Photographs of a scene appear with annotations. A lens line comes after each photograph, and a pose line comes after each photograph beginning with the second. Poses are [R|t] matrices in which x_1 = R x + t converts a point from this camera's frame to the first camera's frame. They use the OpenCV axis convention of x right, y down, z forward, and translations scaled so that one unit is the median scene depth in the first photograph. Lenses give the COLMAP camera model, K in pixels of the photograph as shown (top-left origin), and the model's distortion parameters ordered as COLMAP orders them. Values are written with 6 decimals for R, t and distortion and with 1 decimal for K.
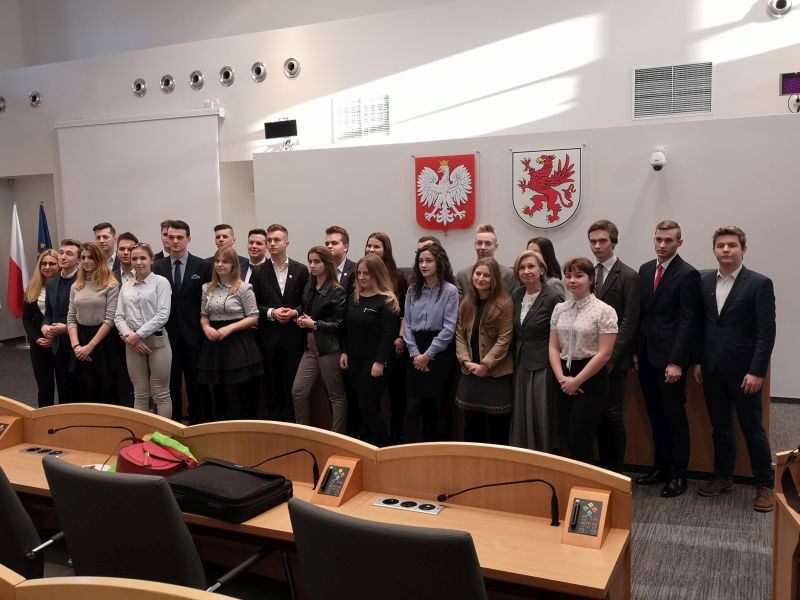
lens RADIAL K [[813.2, 0, 399.9], [0, 813.2, 298.8], [0, 0, 1]] dist [0.022746, 0.000000]
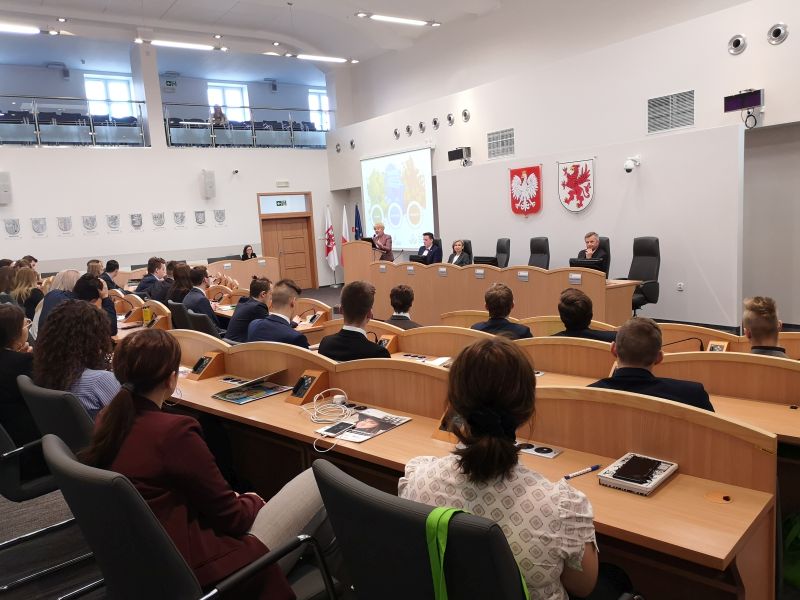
lens RADIAL K [[633.3, 0, 400.4], [0, 633.3, 301.6], [0, 0, 1]] dist [0.007117, 0.007007]
pose [[0.864111, 0.037901, -0.501872, 0.500894], [-0.003948, 0.997640, 0.068542, 0.003456], [0.503286, -0.057247, 0.862222, -0.227599]]
